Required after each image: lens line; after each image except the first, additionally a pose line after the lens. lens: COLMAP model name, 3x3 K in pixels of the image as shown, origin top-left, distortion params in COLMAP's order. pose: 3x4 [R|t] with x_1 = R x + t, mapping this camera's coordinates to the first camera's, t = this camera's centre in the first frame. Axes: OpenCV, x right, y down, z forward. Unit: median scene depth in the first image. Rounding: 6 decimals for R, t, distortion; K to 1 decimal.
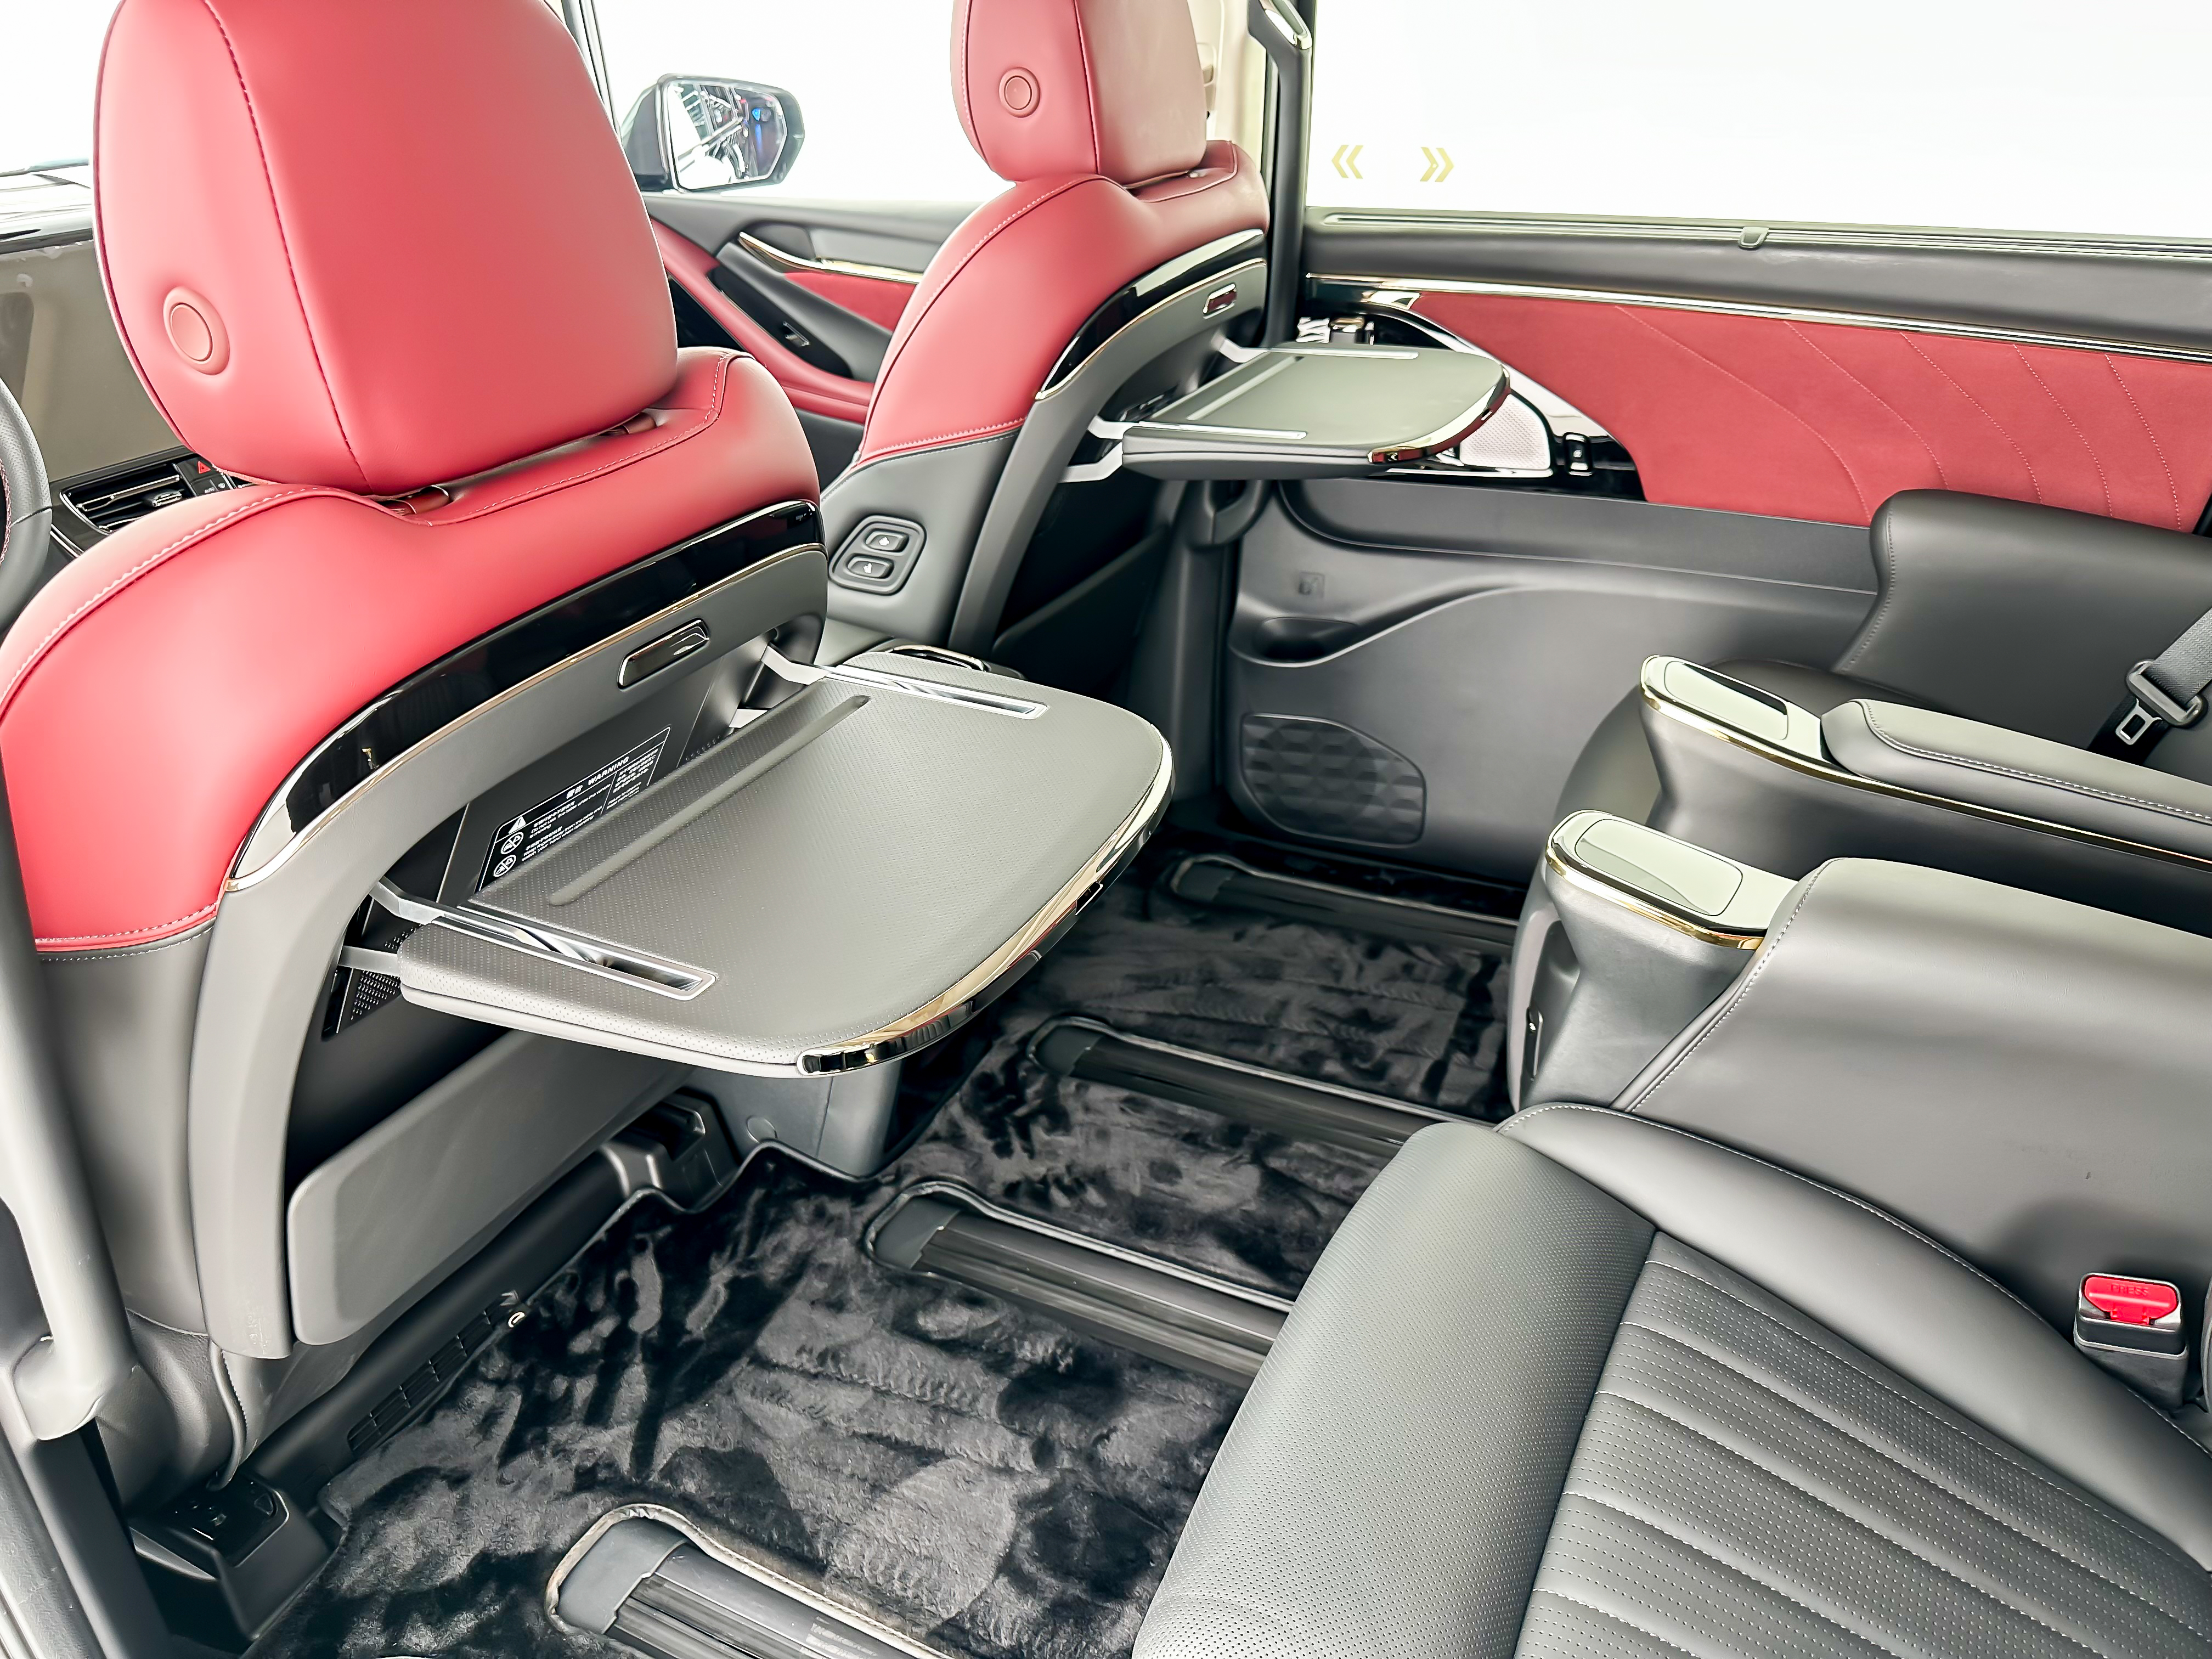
lens RADIAL K [[1536.8, 0, 1095.8], [0, 1536.8, 820.5], [0, 0, 1]] dist [0.105541, -0.165323]
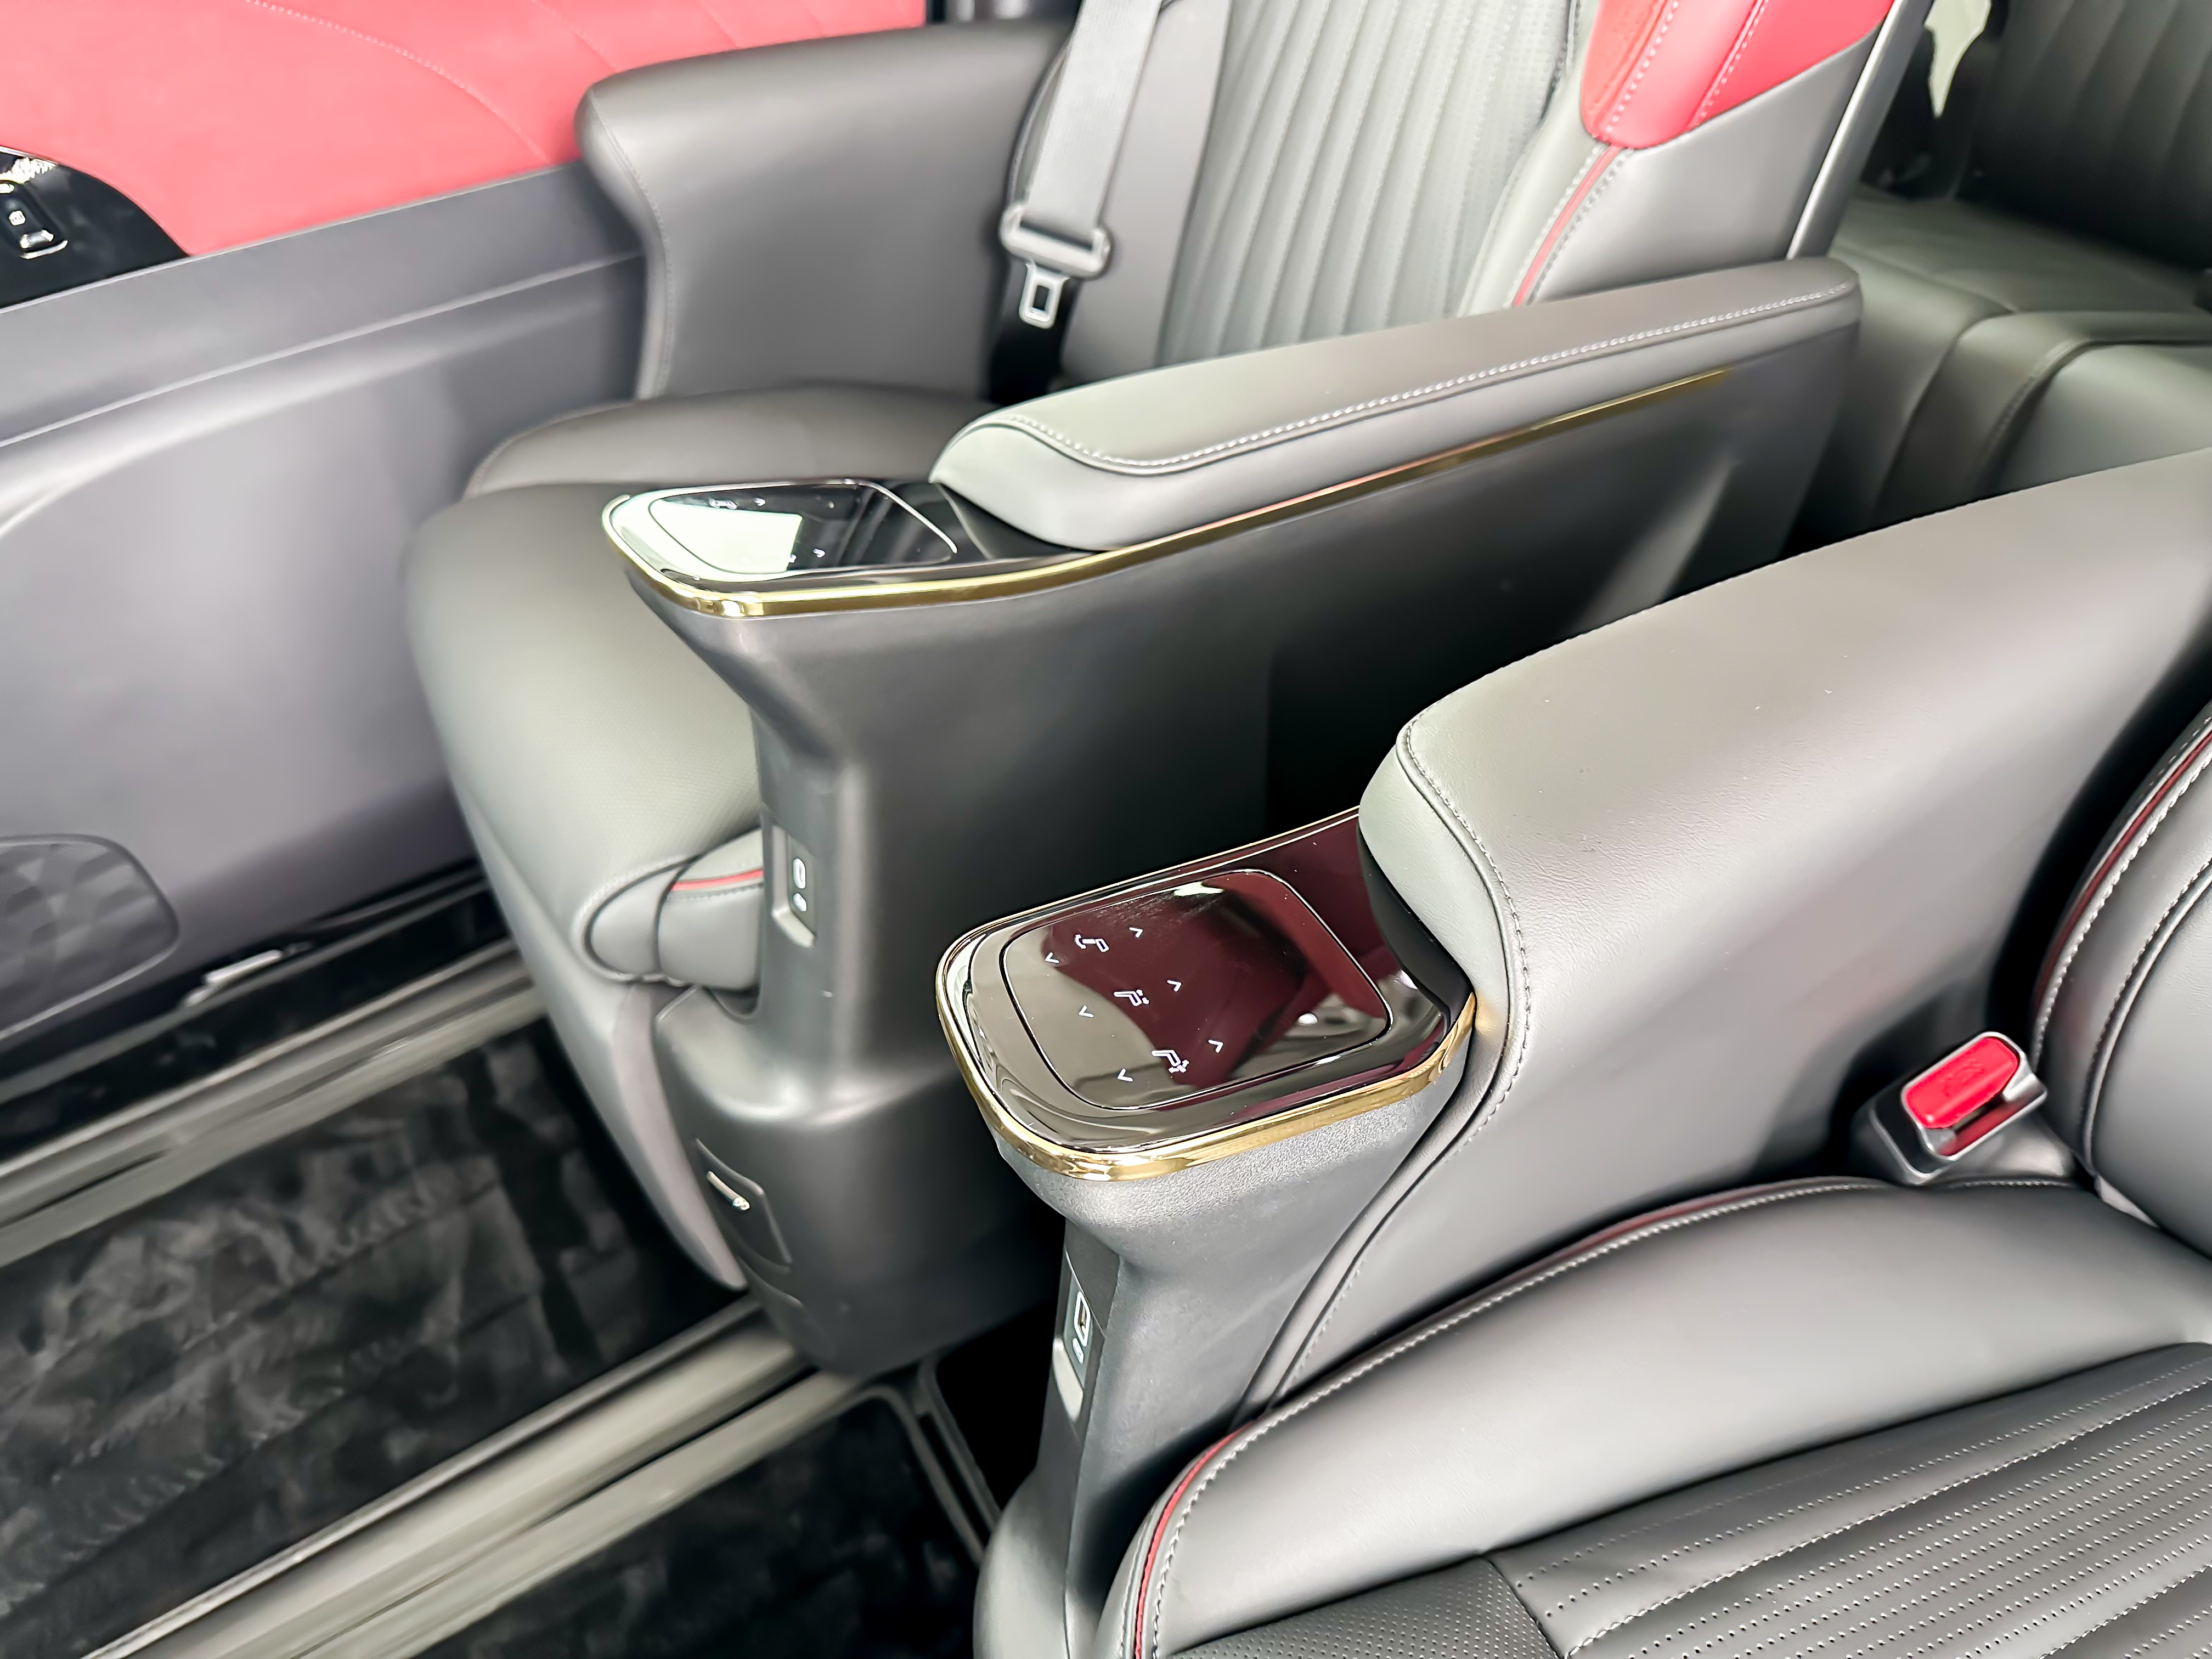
lens RADIAL K [[1657.1, 0, 1100.7], [0, 1657.1, 833.0], [0, 0, 1]] dist [-0.005173, -0.003886]
pose [[0.557996, -0.558814, 0.613488, 0.061365], [0.456451, 0.824081, 0.335475, -0.103092], [-0.693032, 0.092833, 0.714905, 0.448142]]
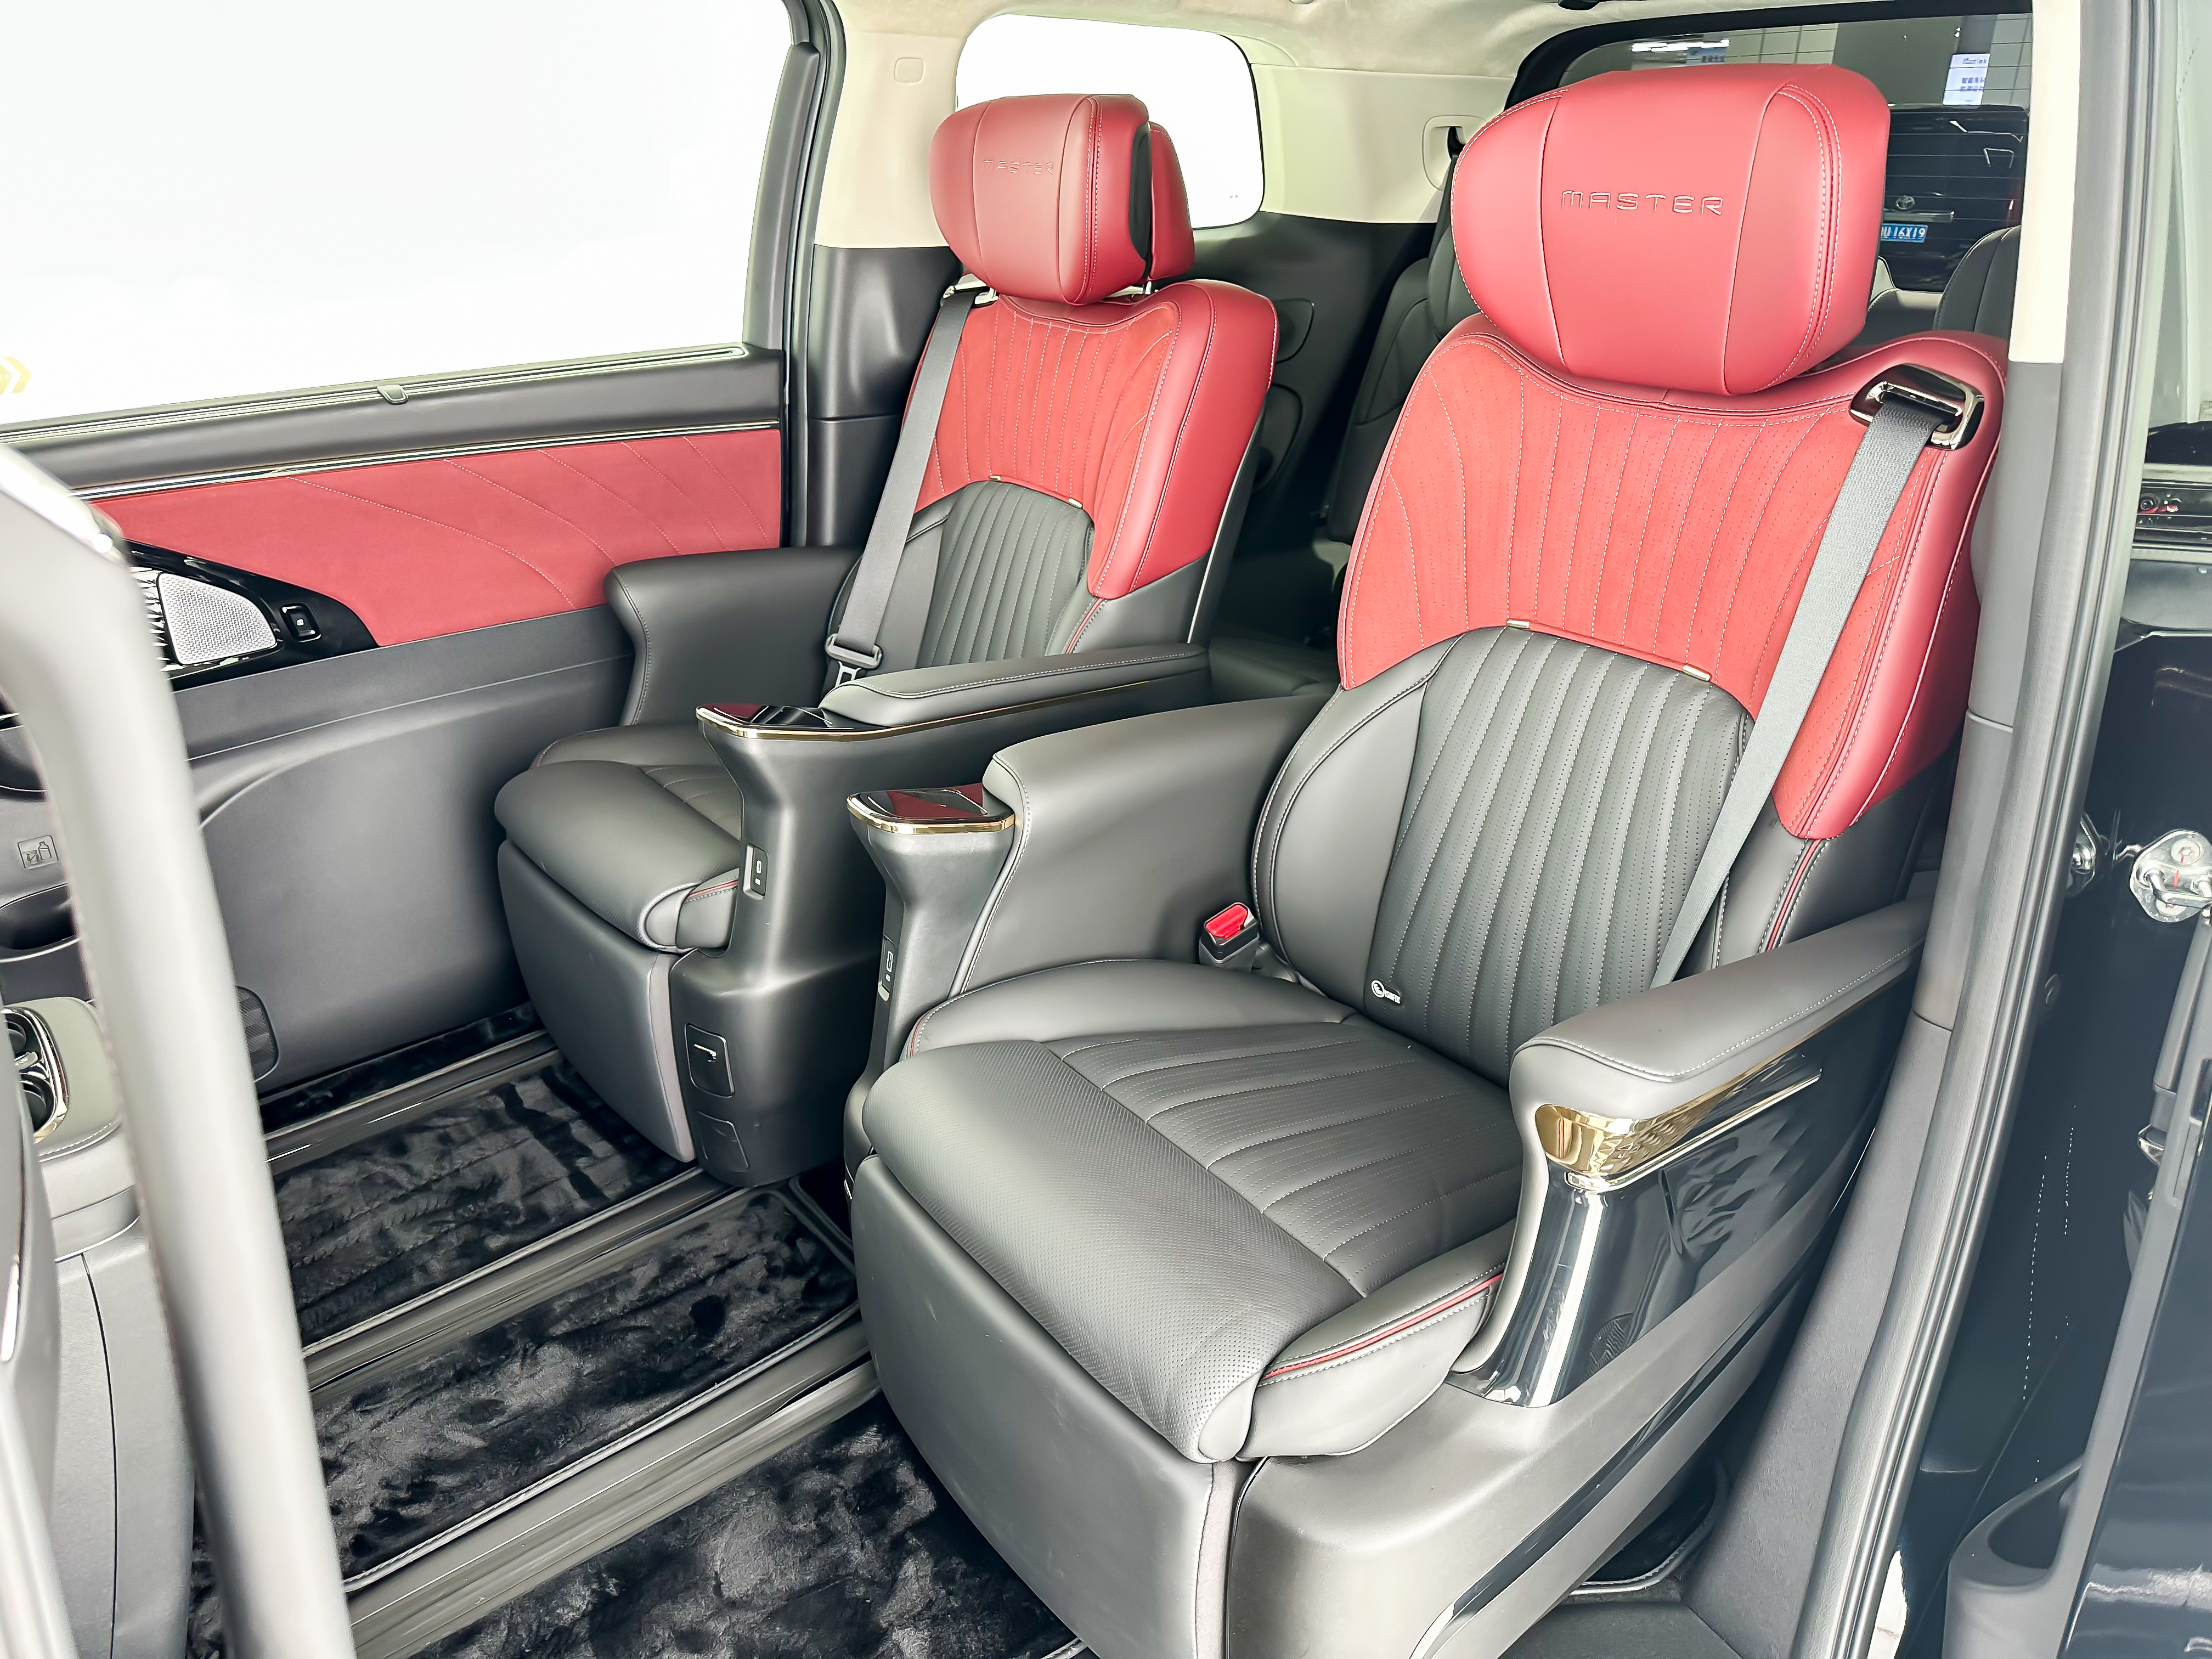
lens RADIAL K [[1536.8, 0, 1095.8], [0, 1536.8, 820.5], [0, 0, 1]] dist [0.105541, -0.165323]
pose [[0.431955, -0.356958, 0.828249, -0.435016], [0.438279, 0.885697, 0.153143, -0.063160], [-0.788243, 0.296853, 0.539028, 0.112977]]
